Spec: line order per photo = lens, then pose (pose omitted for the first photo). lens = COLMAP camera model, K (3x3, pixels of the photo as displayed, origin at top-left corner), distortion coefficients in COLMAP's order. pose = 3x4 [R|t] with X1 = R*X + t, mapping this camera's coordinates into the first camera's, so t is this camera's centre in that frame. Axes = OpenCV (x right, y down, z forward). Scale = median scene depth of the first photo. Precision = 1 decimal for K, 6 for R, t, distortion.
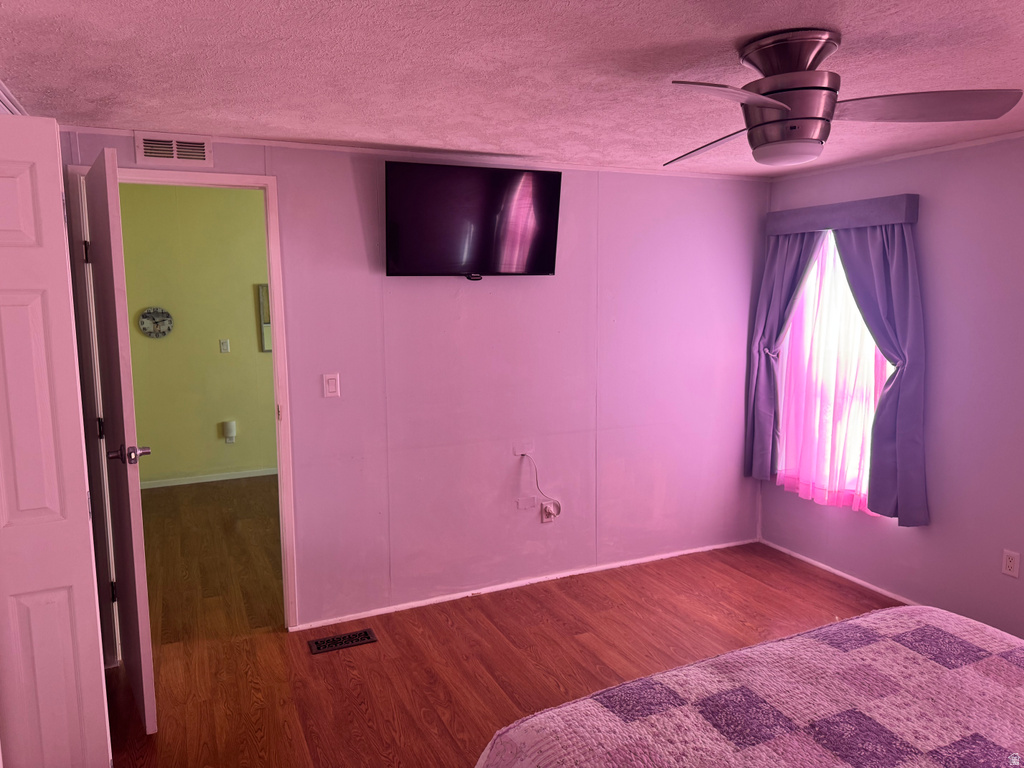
lens RADIAL K [[717.9, 0, 506.0], [0, 717.9, 388.6], [0, 0, 1]] dist [0.042639, -0.048492]
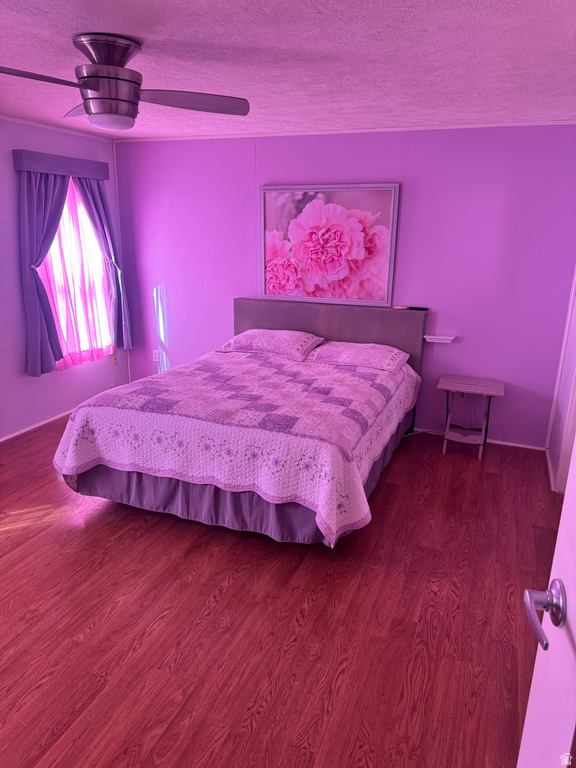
lens RADIAL K [[538.4, 0, 286.3], [0, 538.4, 383.2], [0, 0, 1]] dist [0.042639, -0.048492]
pose [[-0.685648, -0.202779, 0.699119, -0.665108], [0.086163, 0.931057, 0.354555, -0.171249], [-0.722816, 0.303338, -0.620906, 1.402137]]
